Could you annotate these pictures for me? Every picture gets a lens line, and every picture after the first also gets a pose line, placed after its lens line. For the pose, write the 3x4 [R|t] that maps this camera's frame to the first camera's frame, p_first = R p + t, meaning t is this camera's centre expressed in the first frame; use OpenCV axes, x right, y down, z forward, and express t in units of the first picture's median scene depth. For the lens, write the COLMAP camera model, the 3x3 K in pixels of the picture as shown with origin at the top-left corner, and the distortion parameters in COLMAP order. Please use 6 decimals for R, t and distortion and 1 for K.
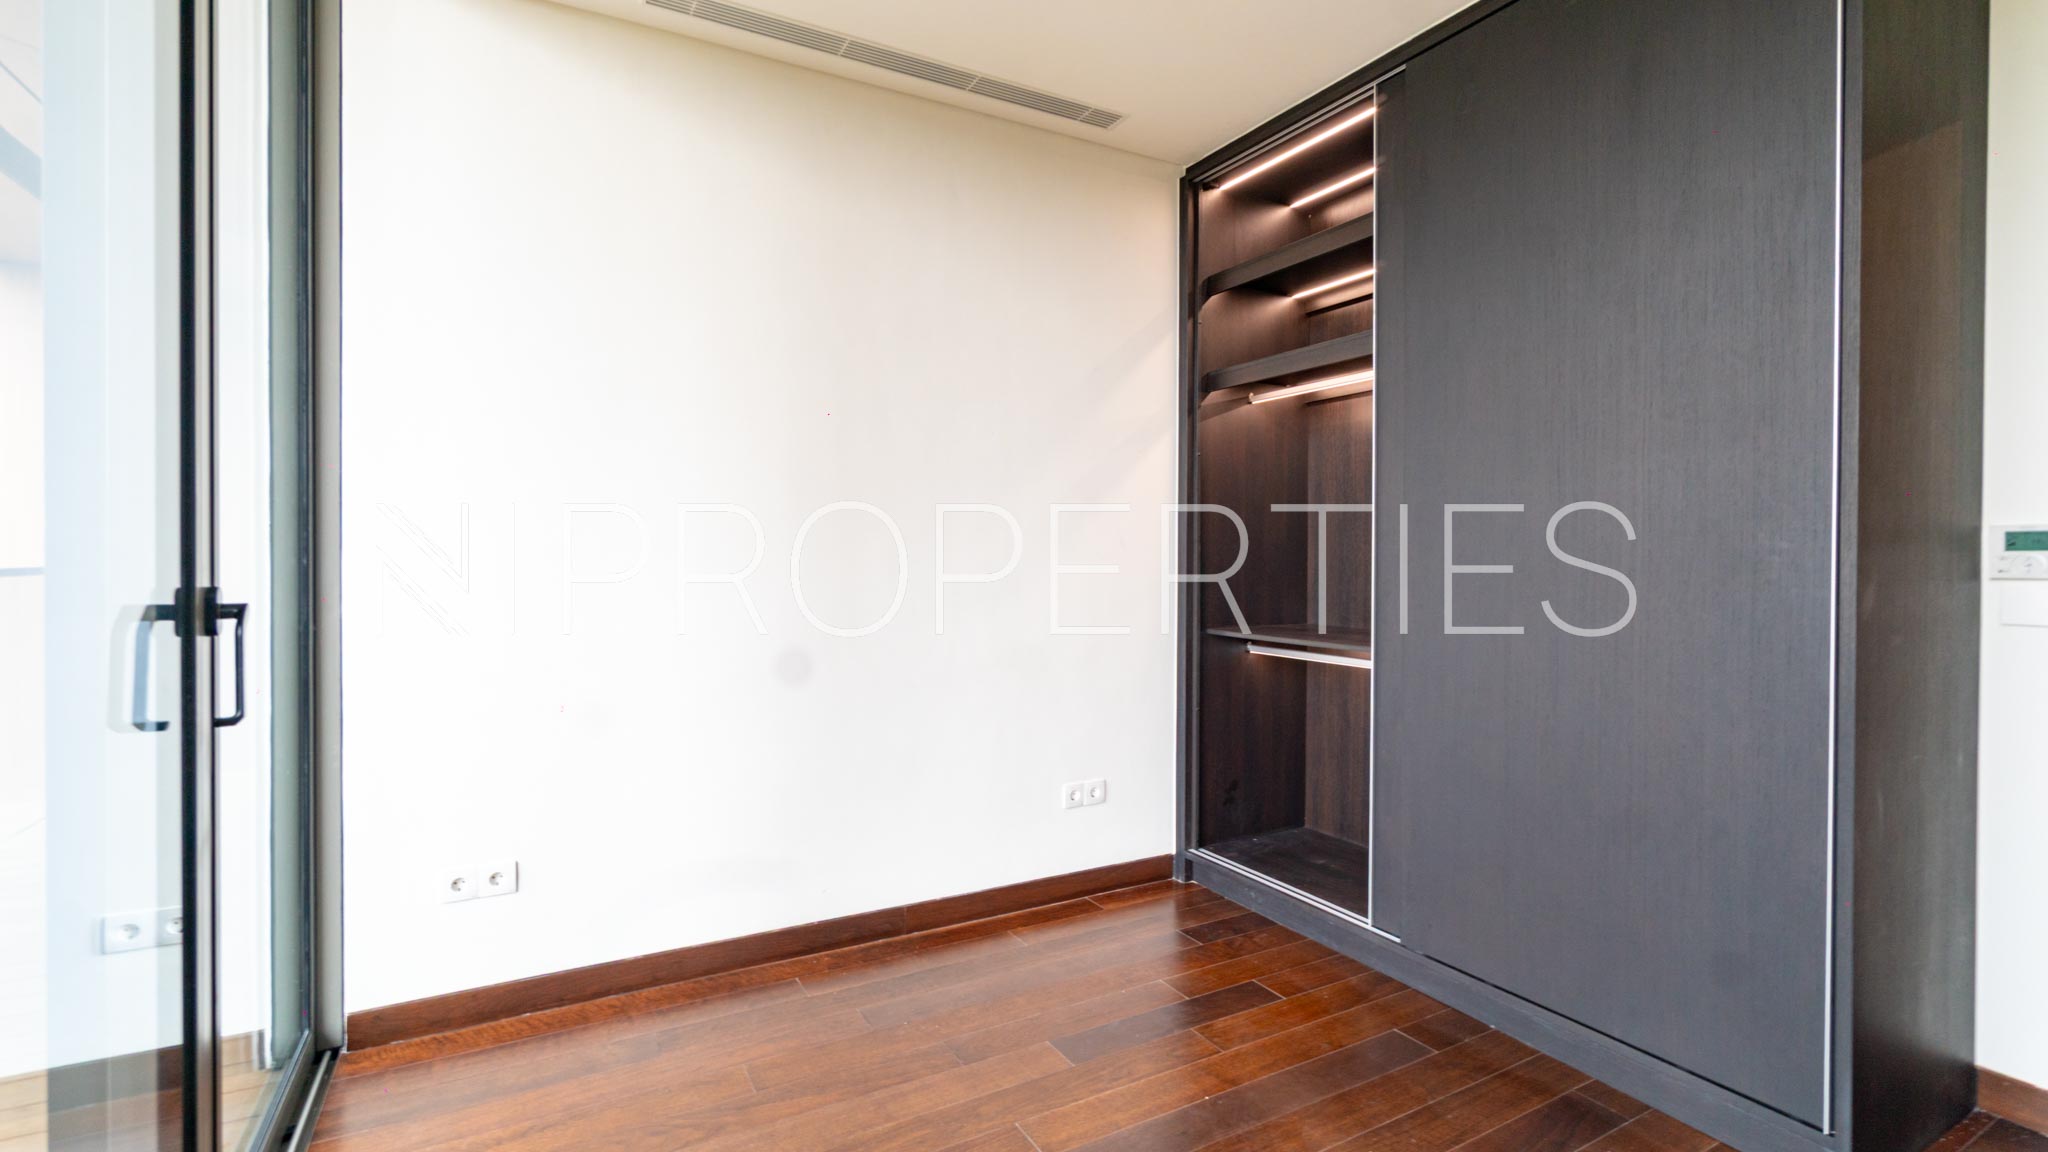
lens RADIAL K [[884.2, 0, 1010.1], [0, 884.2, 569.2], [0, 0, 1]] dist [-0.001162, -0.000172]
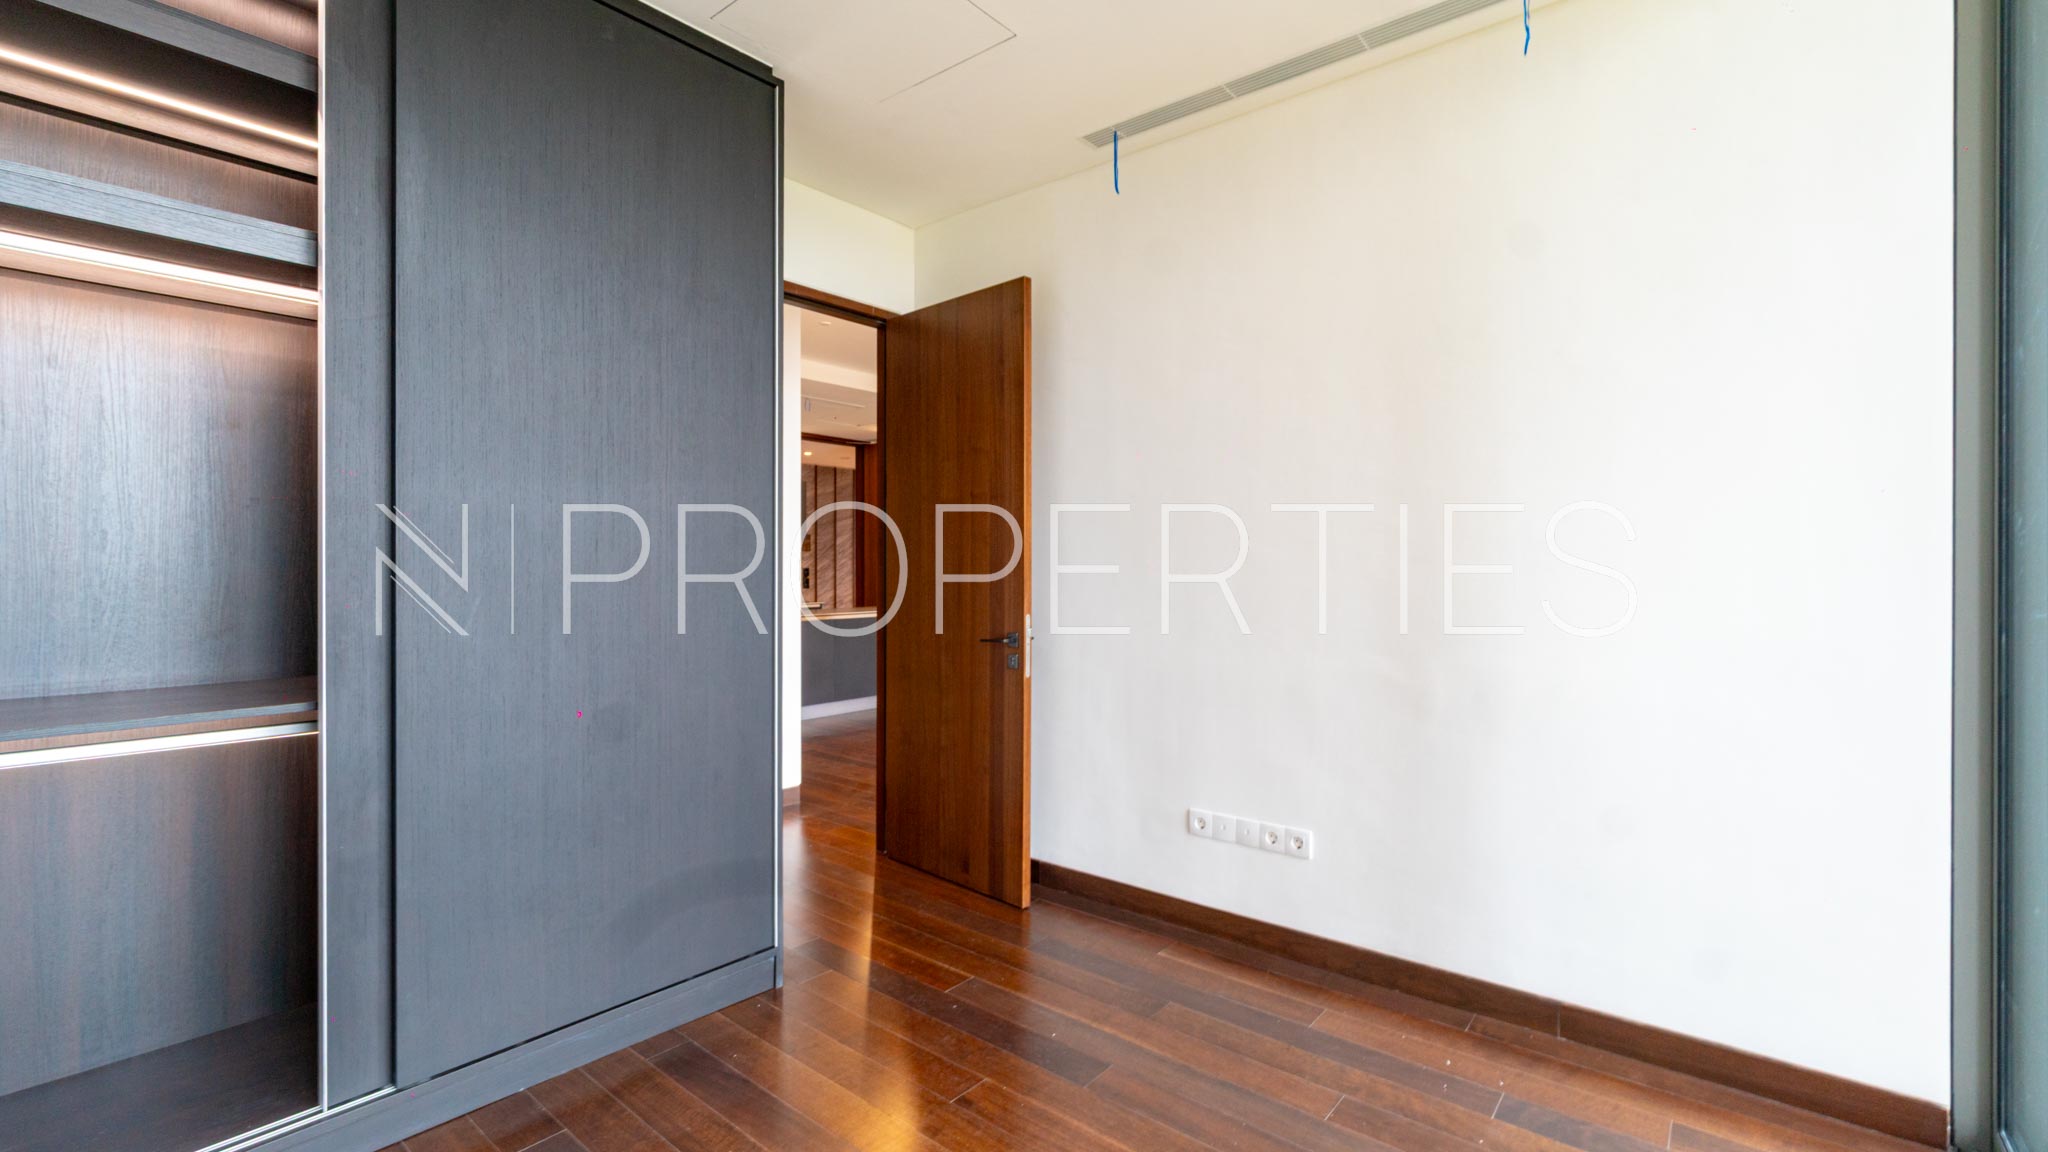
lens RADIAL K [[884.2, 0, 1010.1], [0, 884.2, 569.2], [0, 0, 1]] dist [-0.001162, -0.000172]
pose [[-0.369714, 0.013539, 0.929047, -0.517007], [0.016620, 0.999830, -0.007957, 0.006236], [-0.928997, 0.012499, -0.369877, 0.940244]]
